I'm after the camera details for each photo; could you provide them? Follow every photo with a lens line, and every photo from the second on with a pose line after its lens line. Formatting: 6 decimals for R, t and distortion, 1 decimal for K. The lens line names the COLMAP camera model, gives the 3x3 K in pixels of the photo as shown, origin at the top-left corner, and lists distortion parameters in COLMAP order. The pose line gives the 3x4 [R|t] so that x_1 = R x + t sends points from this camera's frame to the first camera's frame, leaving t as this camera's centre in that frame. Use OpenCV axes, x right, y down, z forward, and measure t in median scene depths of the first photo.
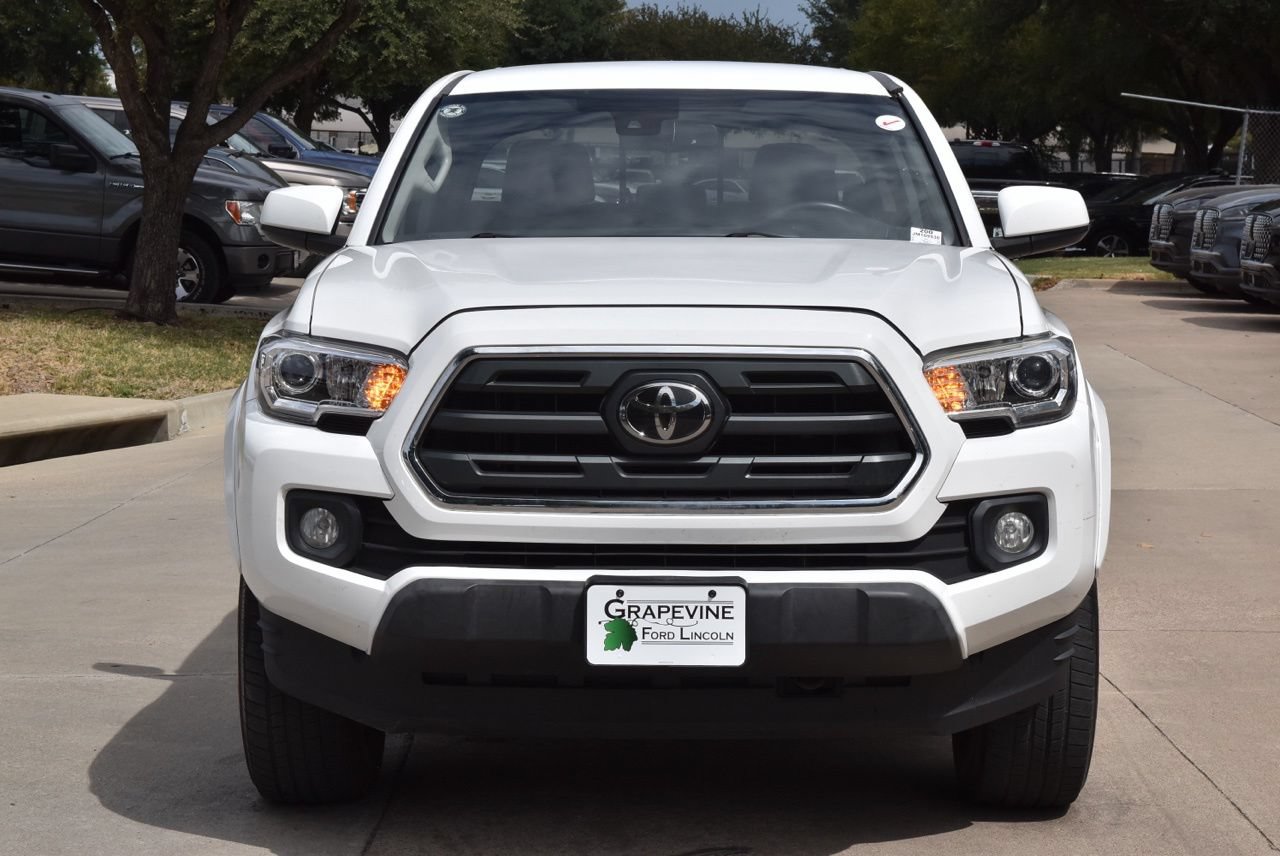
lens RADIAL K [[2543.2, 0, 678.8], [0, 2543.2, 432.0], [0, 0, 1]] dist [0.191435, 0.279843]
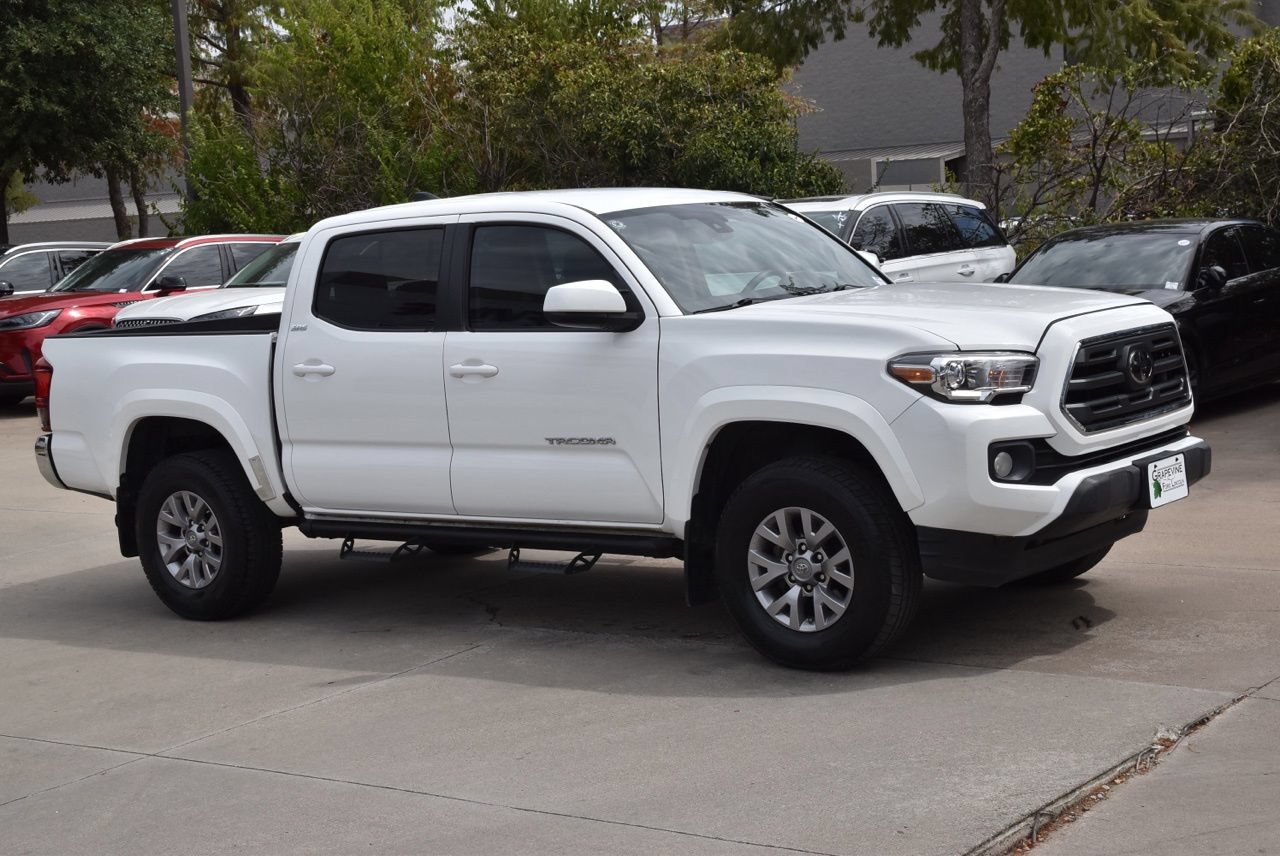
lens RADIAL K [[1995.9, 0, 680.8], [0, 1995.9, 426.1], [0, 0, 1]] dist [0.080296, 0.094824]
pose [[0.597259, -0.127047, 0.791922, -1.331960], [0.151971, 0.987414, 0.043795, -0.077166], [-0.787519, 0.094192, 0.609049, 0.394949]]
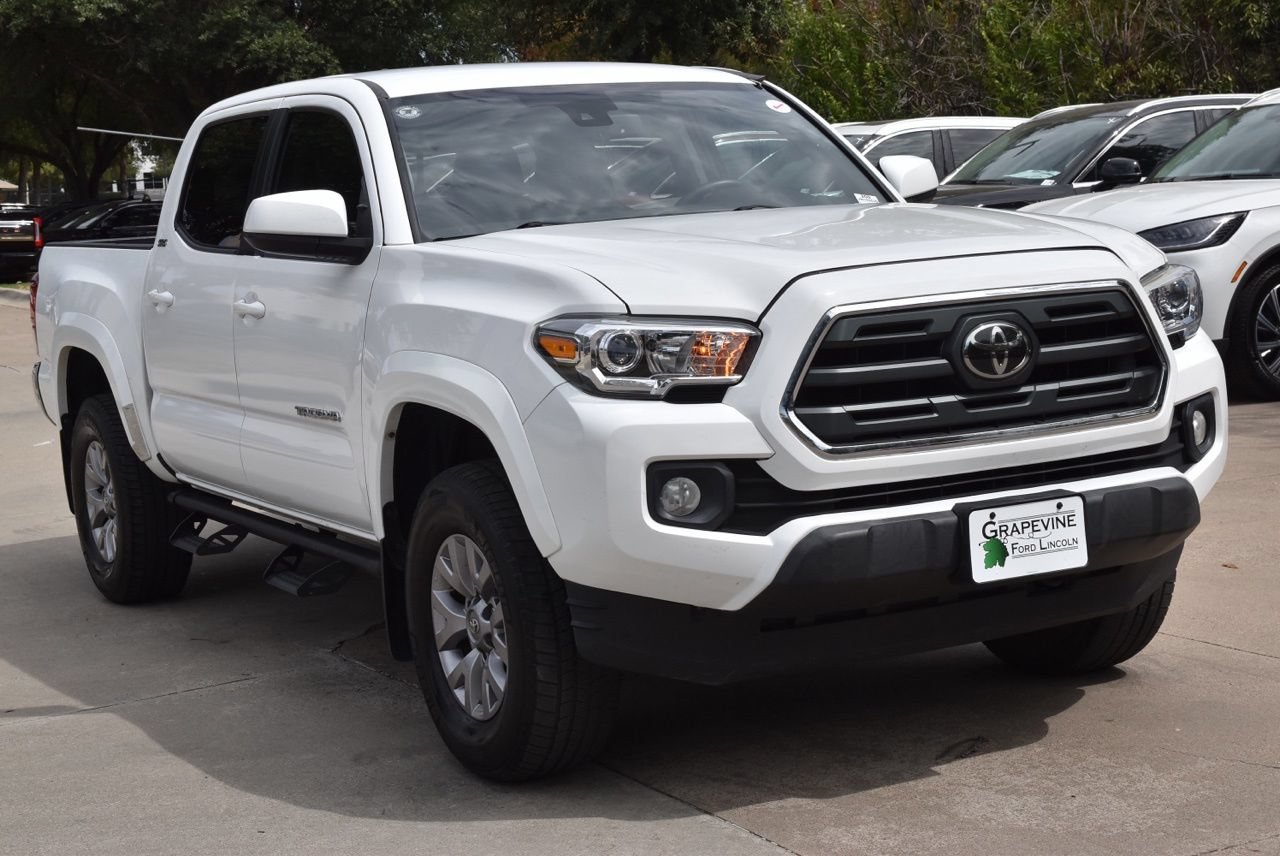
lens RADIAL K [[2251.8, 0, 640.0], [0, 2251.8, 428.0], [0, 0, 1]] dist [0.124131, 0.073989]
pose [[0.871002, -0.107306, 0.479417, -0.617458], [0.108501, 0.993774, 0.025307, -0.015675], [-0.479148, 0.029975, 0.877222, 0.210864]]
